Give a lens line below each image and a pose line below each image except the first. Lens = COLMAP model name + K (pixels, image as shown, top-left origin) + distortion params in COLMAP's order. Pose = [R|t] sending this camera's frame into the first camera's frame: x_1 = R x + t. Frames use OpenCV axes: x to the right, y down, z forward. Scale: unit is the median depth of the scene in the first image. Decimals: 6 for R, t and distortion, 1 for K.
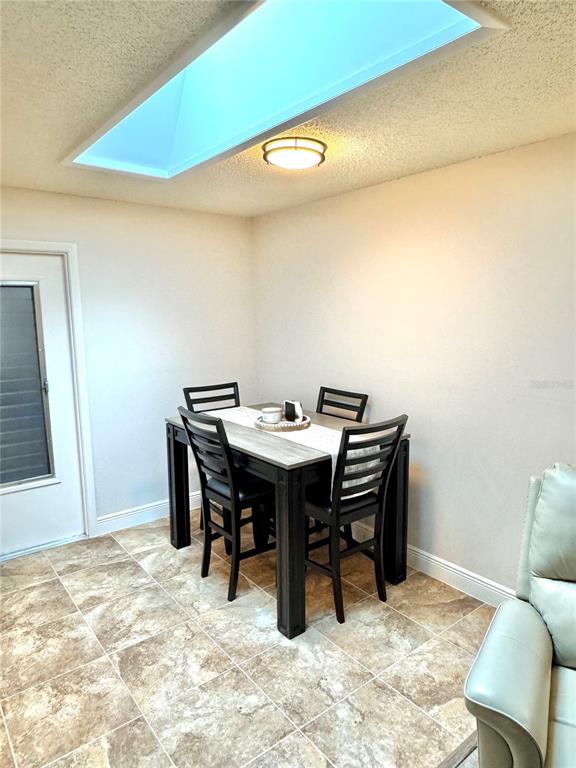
lens RADIAL K [[498.1, 0, 288.0], [0, 498.1, 384.0], [0, 0, 1]] dist [-0.000772, -0.000118]
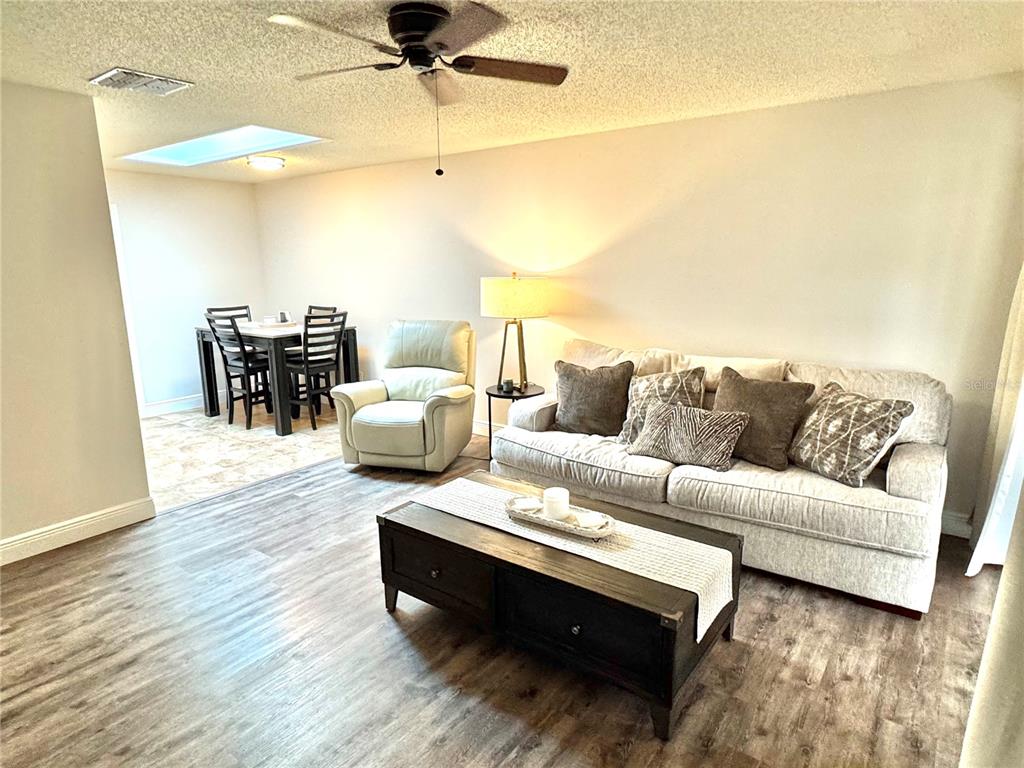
lens RADIAL K [[597.8, 0, 512.0], [0, 597.8, 384.0], [0, 0, 1]] dist [0.001620, 0.000006]
pose [[0.964495, -0.053142, 0.258699, 0.211560], [0.038944, 0.997456, 0.059708, 0.188209], [-0.261214, -0.047513, 0.964111, -1.065812]]
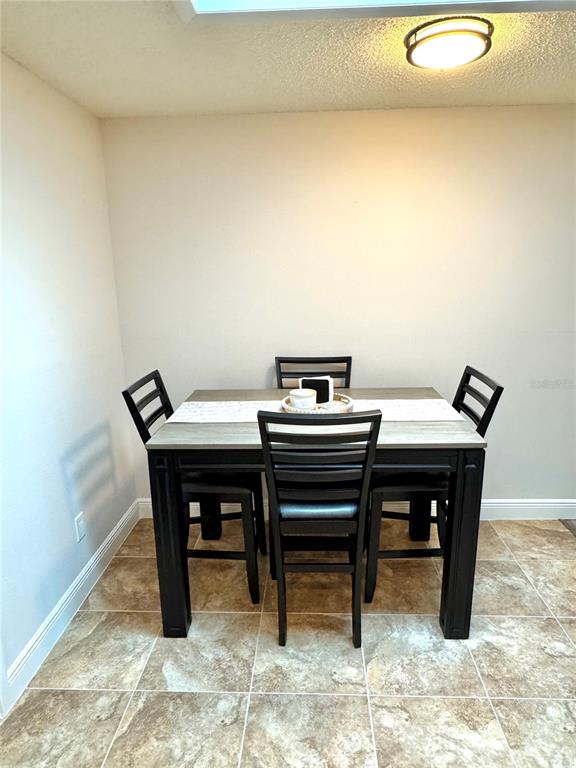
lens RADIAL K [[498.1, 0, 288.0], [0, 498.1, 384.0], [0, 0, 1]] dist [-0.000772, -0.000118]
pose [[0.646350, -0.176593, 0.742325, -0.635221], [0.122887, 0.984242, 0.127144, -0.062749], [-0.753081, 0.009042, 0.657866, 0.544878]]
